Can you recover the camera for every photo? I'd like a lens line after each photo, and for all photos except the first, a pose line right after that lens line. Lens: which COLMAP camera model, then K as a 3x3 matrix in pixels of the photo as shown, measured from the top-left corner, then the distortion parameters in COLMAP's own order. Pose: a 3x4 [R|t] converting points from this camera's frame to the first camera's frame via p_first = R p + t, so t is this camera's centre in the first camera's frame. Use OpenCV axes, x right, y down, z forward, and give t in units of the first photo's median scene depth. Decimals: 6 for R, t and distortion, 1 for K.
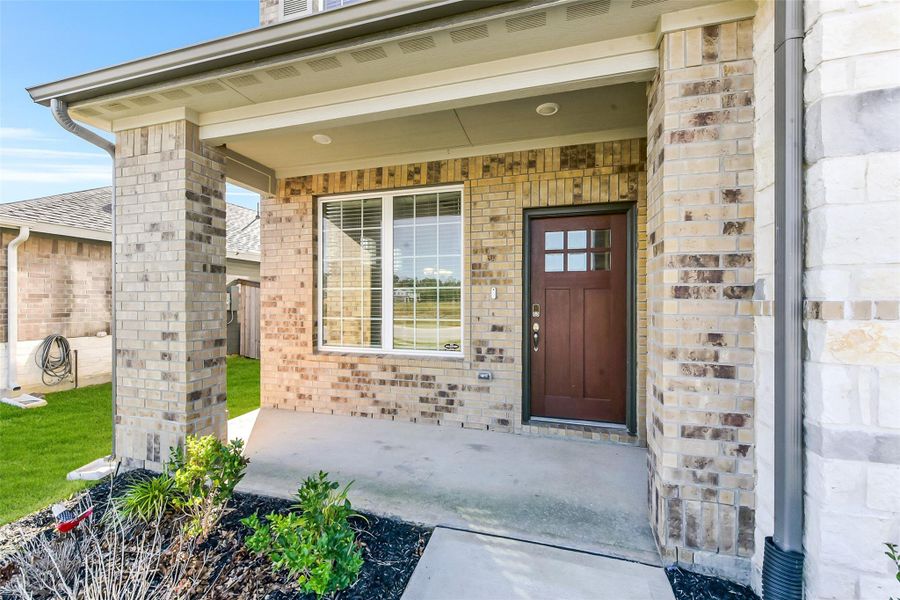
lens RADIAL K [[320.4, 0, 454.4], [0, 320.4, 299.5], [0, 0, 1]] dist [0.000753, 0.000030]
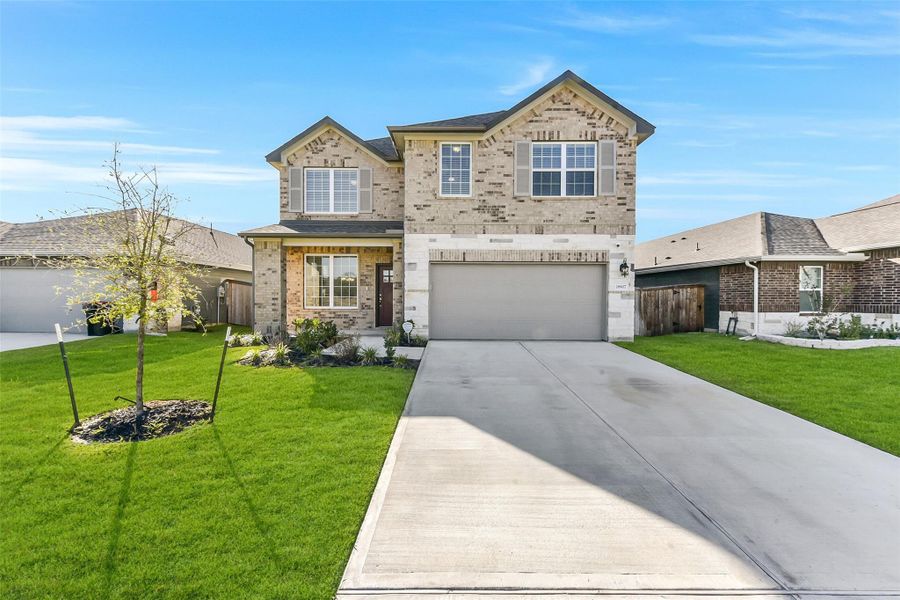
lens RADIAL K [[320.4, 0, 446.1], [0, 320.4, 300.0], [0, 0, 1]] dist [0.000753, 0.000030]
pose [[0.964490, 0.001533, 0.264114, 0.035311], [-0.004531, 0.999932, 0.010741, 0.059473], [-0.264080, -0.011557, 0.964432, -2.387231]]
